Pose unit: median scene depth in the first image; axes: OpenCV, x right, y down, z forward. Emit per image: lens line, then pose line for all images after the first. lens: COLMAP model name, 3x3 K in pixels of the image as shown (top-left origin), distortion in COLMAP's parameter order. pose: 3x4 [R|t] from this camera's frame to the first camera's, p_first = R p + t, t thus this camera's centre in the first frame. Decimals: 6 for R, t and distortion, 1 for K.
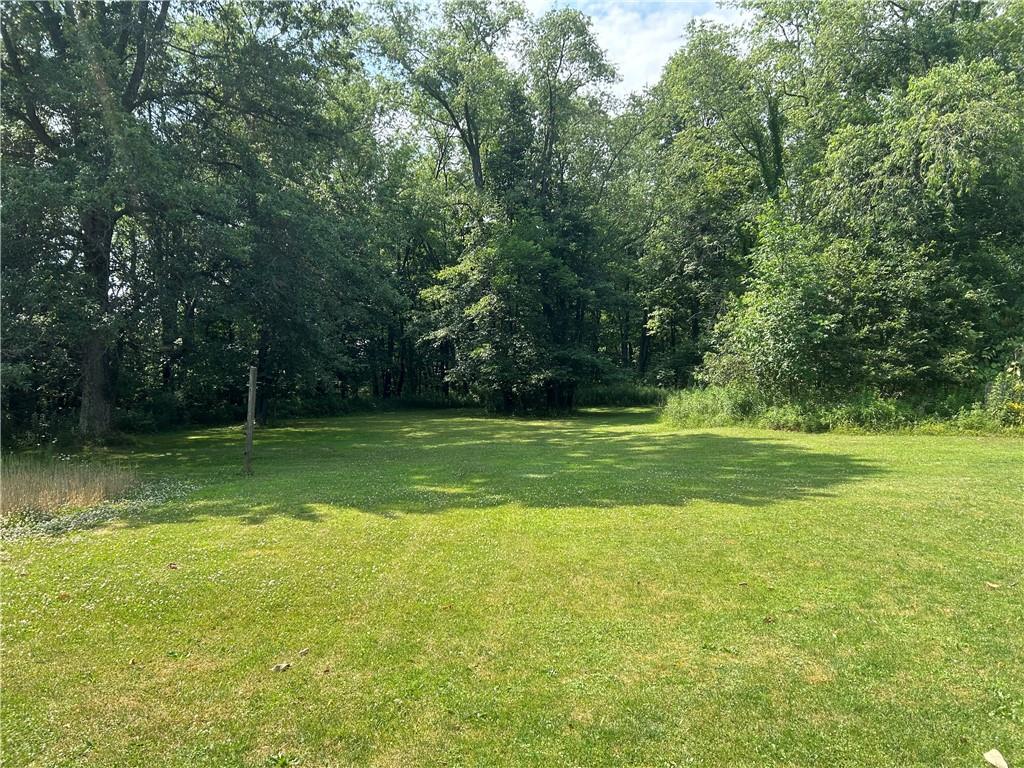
lens RADIAL K [[780.8, 0, 512.0], [0, 780.8, 384.0], [0, 0, 1]] dist [0.069172, -0.074384]
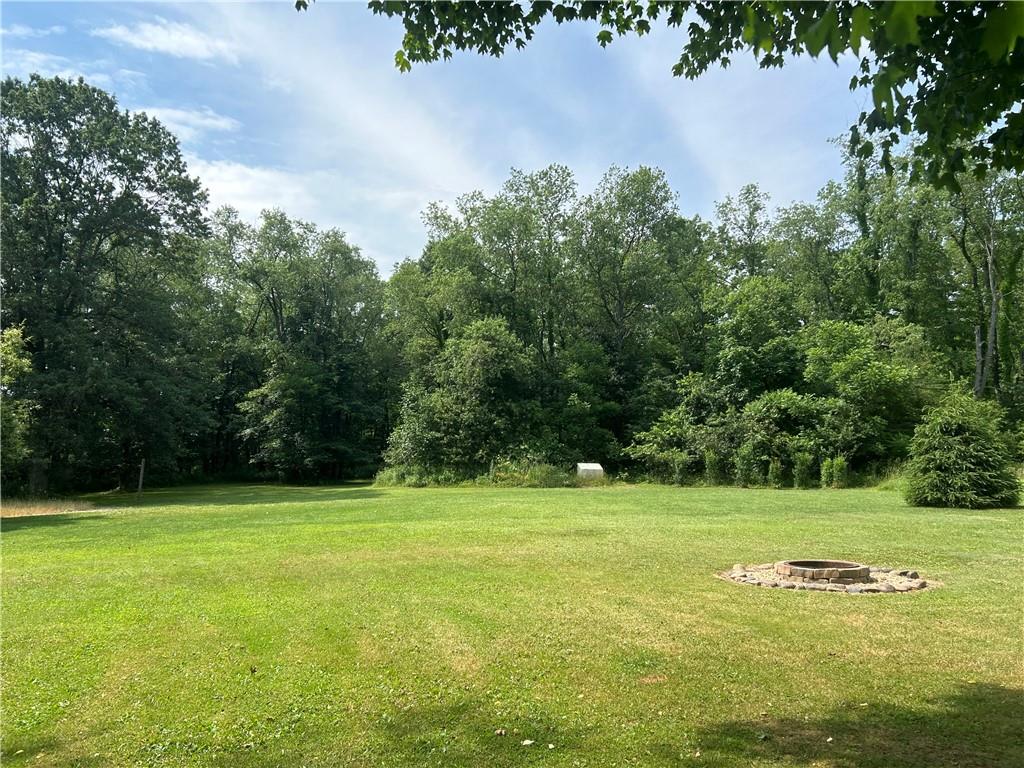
lens RADIAL K [[780.8, 0, 512.0], [0, 780.8, 384.0], [0, 0, 1]] dist [0.069172, -0.074384]
pose [[0.982906, 0.022313, 0.182749, 0.143346], [-0.003687, 0.994816, -0.101629, -0.001305], [-0.184069, 0.099218, 0.977893, -0.674192]]
